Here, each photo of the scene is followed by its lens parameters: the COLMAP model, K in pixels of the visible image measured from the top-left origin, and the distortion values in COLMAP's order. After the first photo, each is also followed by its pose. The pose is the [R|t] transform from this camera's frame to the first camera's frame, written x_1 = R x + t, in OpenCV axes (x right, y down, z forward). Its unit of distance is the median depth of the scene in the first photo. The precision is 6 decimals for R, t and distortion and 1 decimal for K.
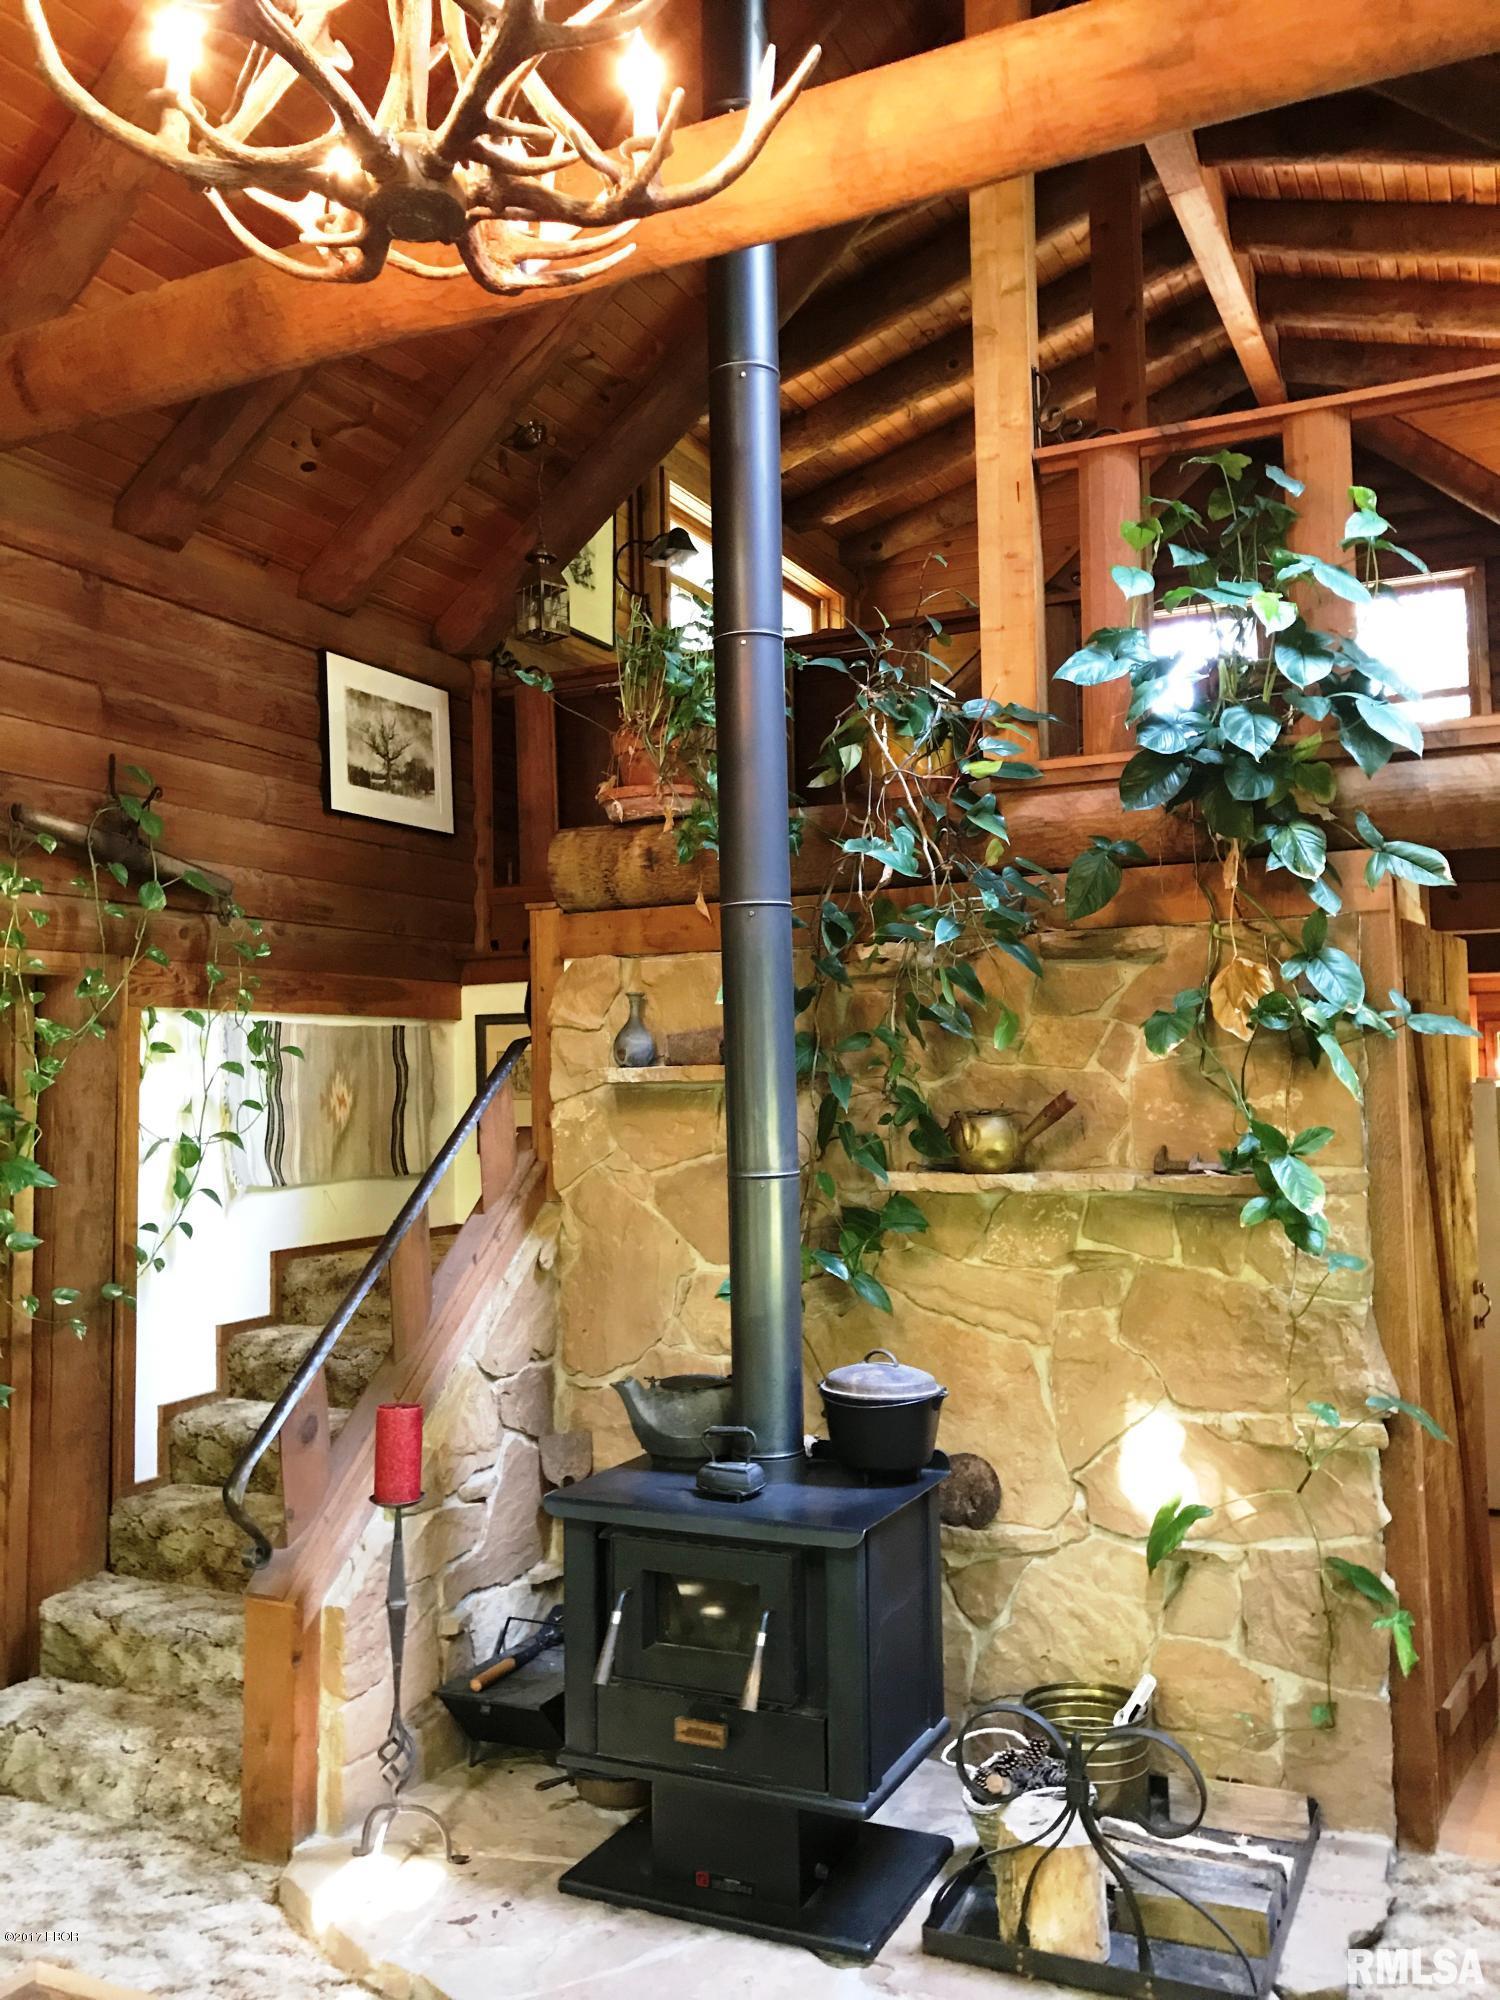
lens RADIAL K [[1659.8, 0, 755.6], [0, 1659.8, 995.0], [0, 0, 1]] dist [0.062577, -0.164277]
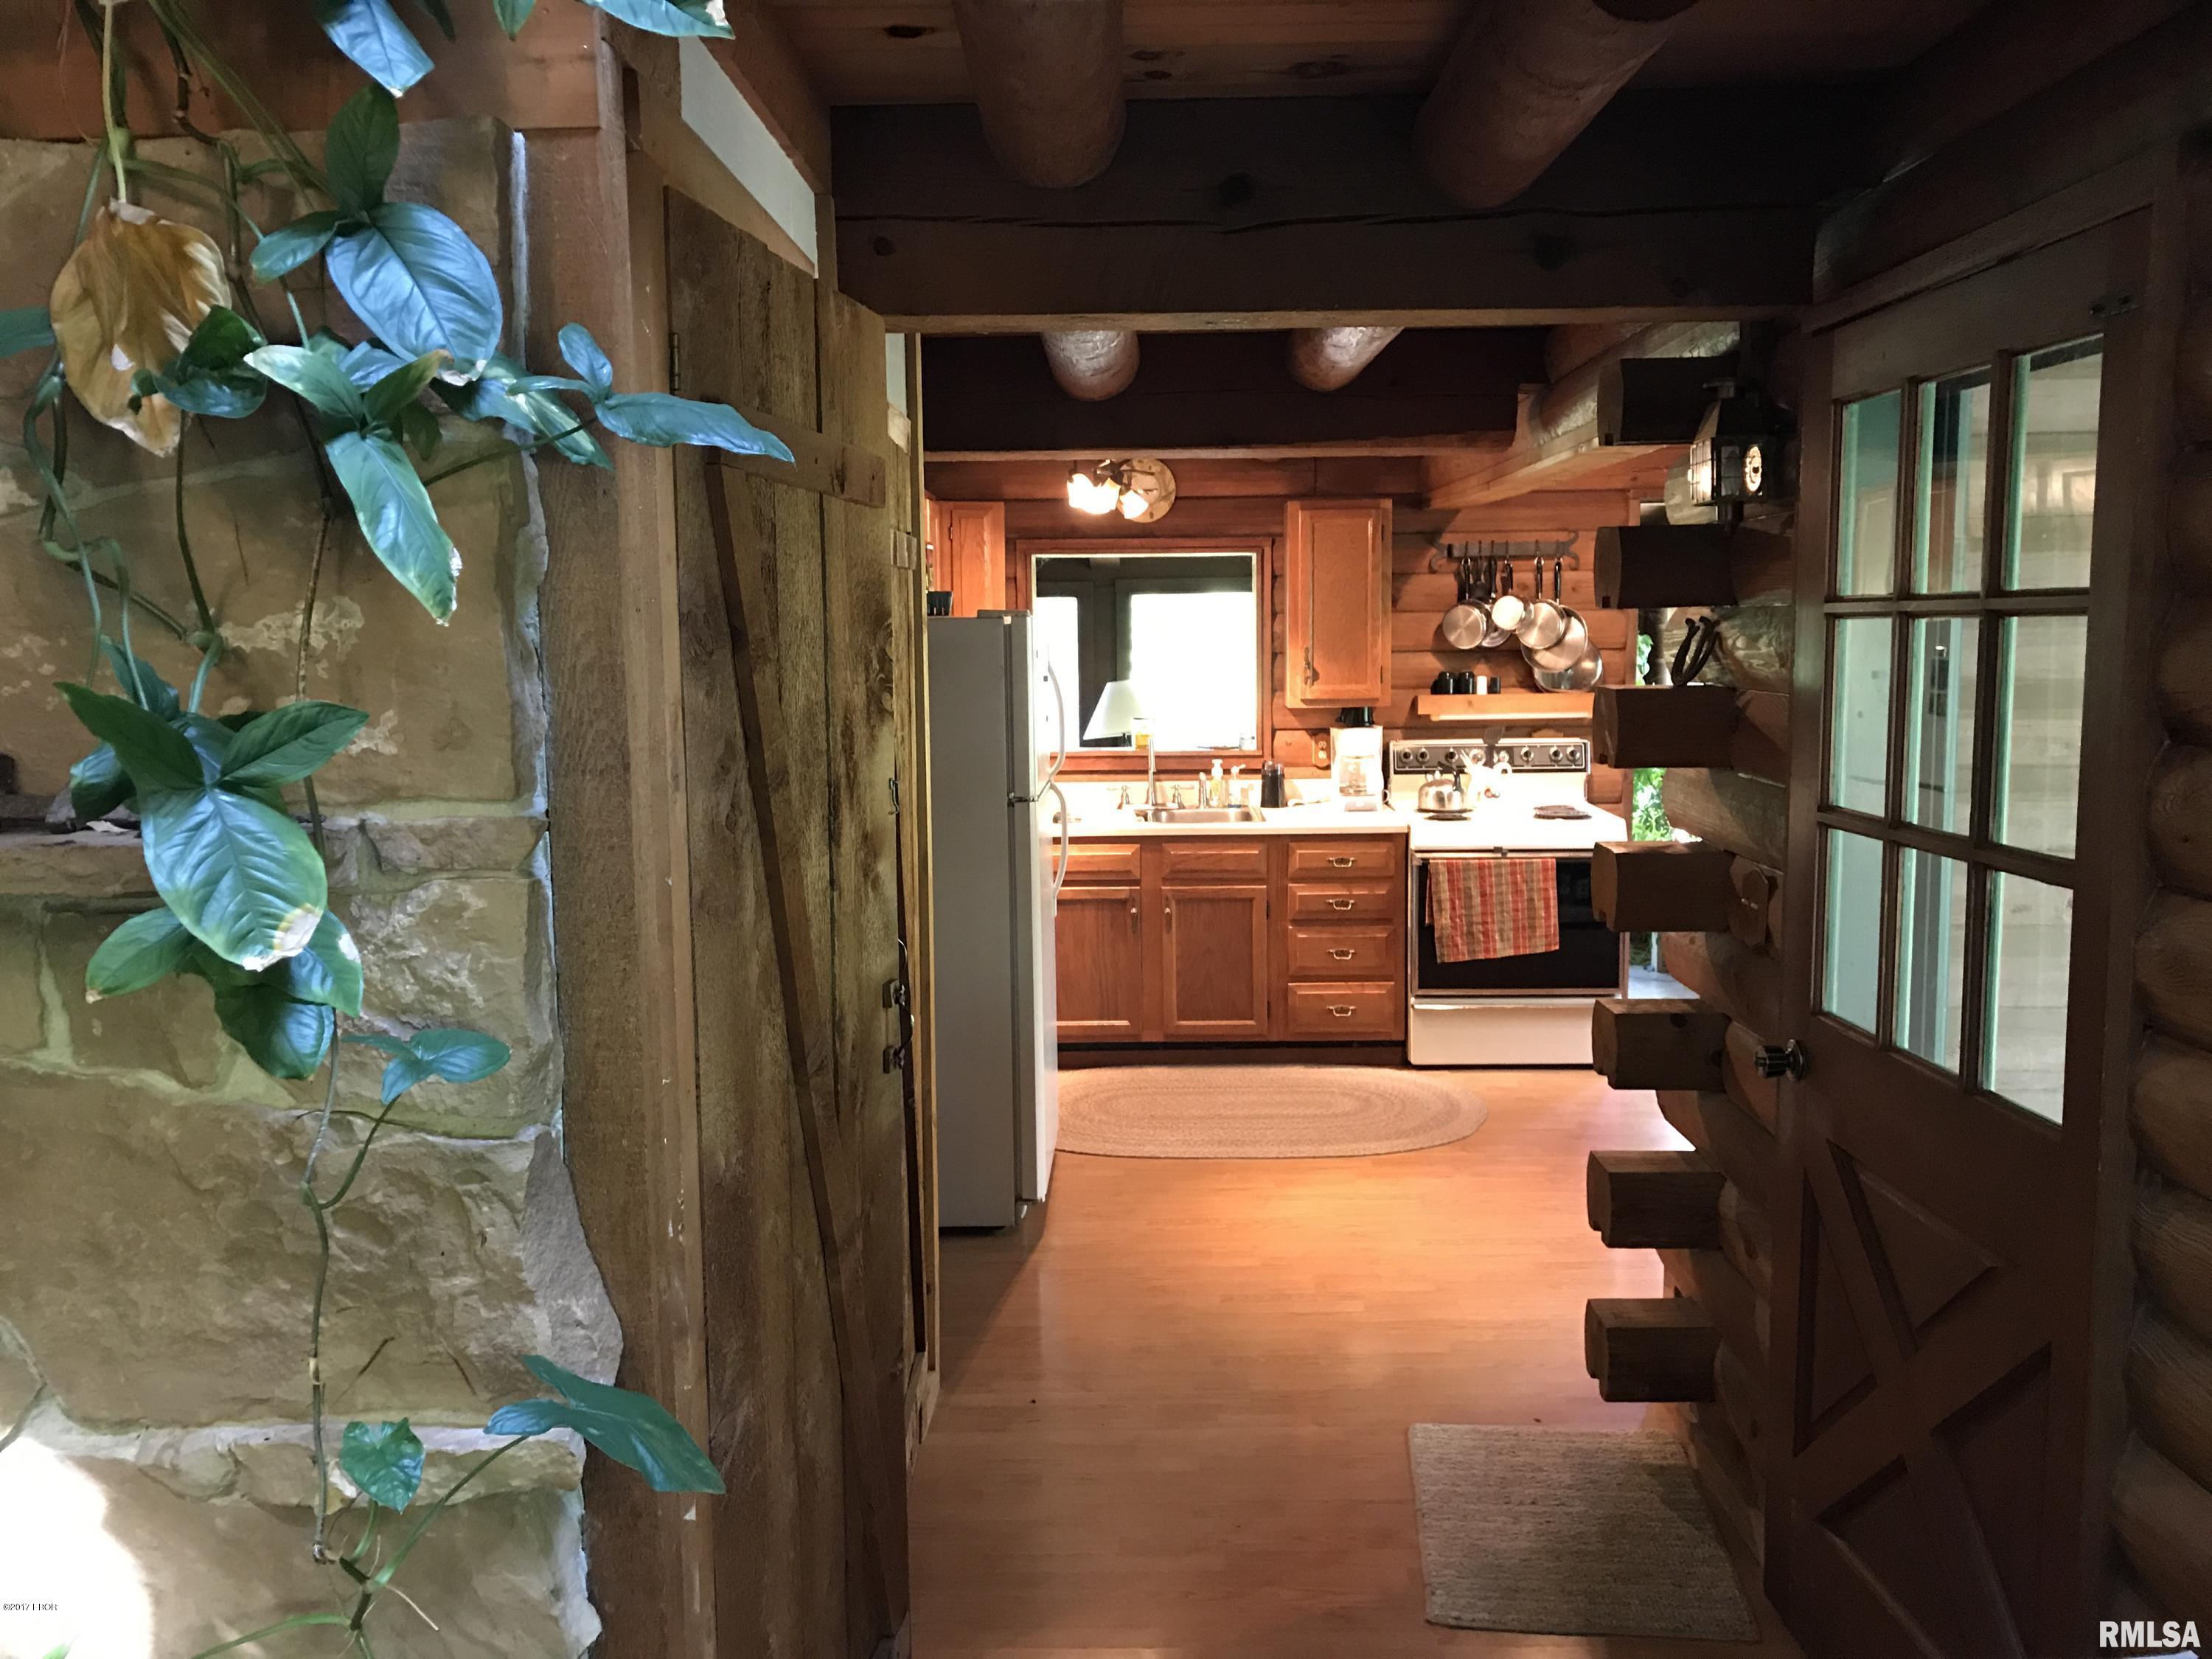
lens RADIAL K [[1835.7, 0, 1113.2], [0, 1835.7, 826.1], [0, 0, 1]] dist [0.062577, -0.164277]
pose [[0.906239, -0.037529, 0.421096, 0.306185], [-0.029749, 0.987922, 0.152069, 0.039188], [-0.421717, -0.150339, 0.894177, 0.554765]]
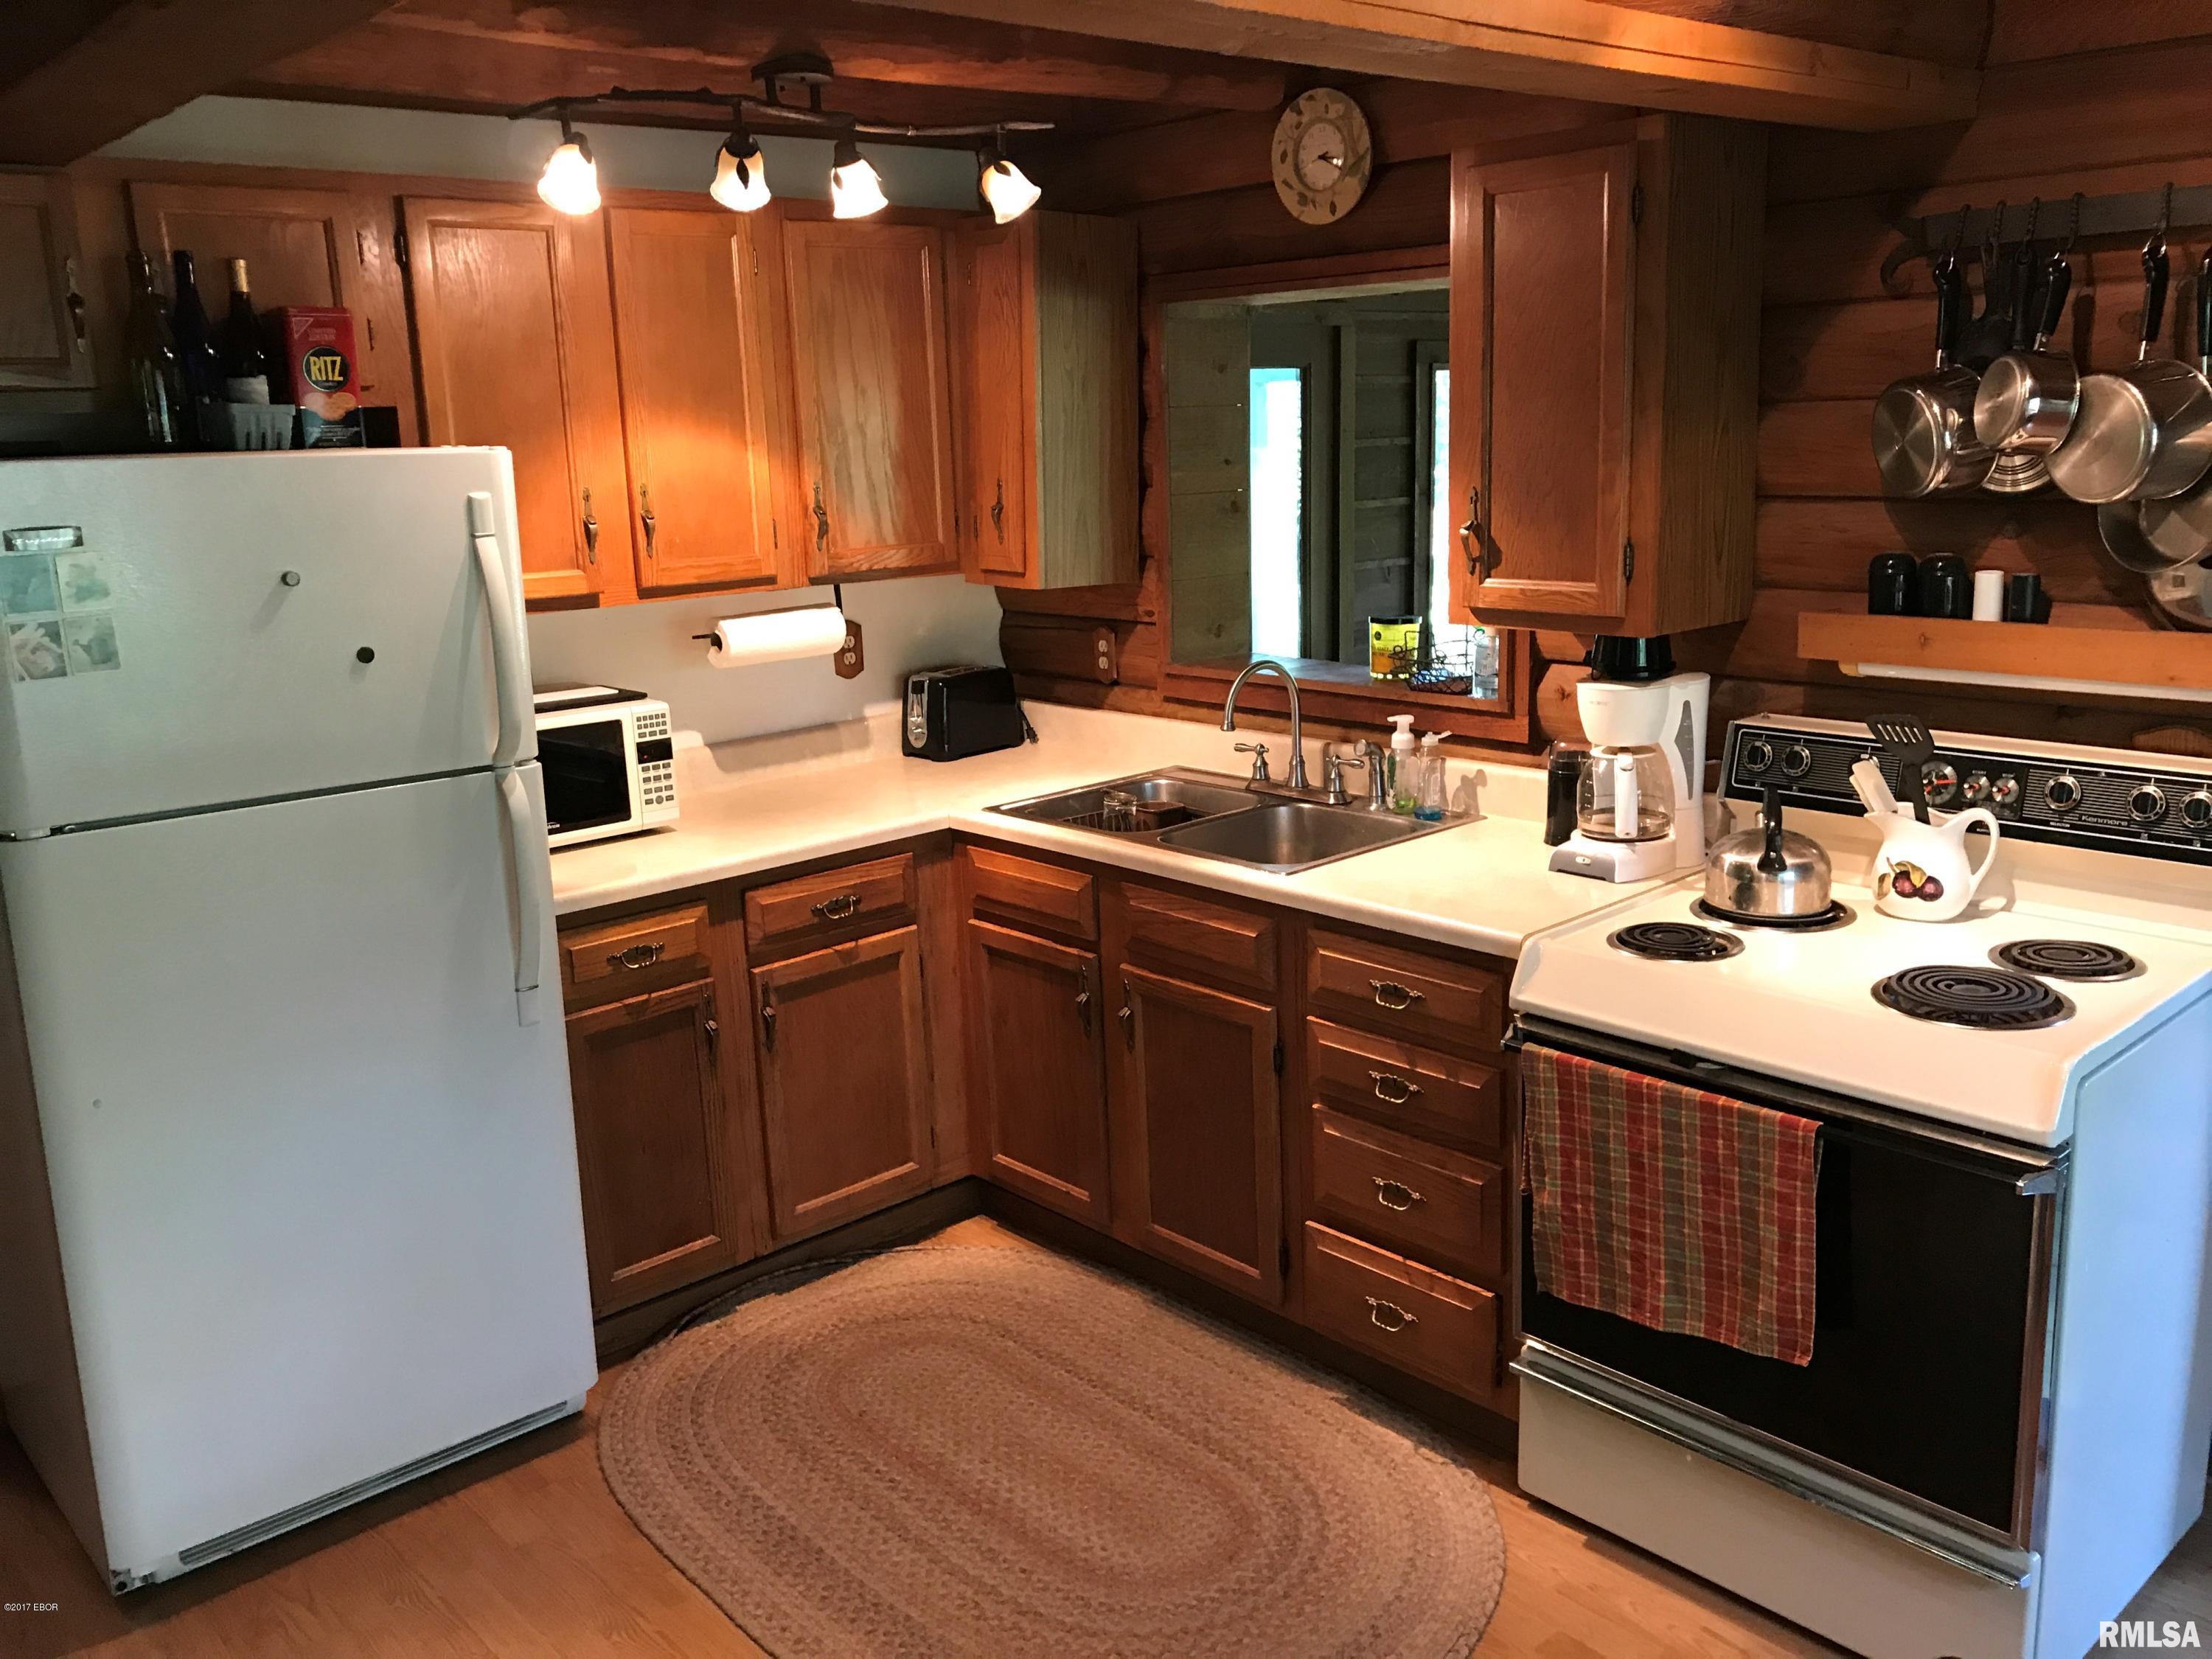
lens RADIAL K [[1832.1, 0, 1120.4], [0, 1832.1, 826.8], [0, 0, 1]] dist [0.053190, -0.092552]
pose [[0.926879, 0.073295, -0.368134, 0.732649], [0.033904, 0.960394, 0.276575, 0.042792], [0.373825, -0.268833, 0.887684, 0.849409]]
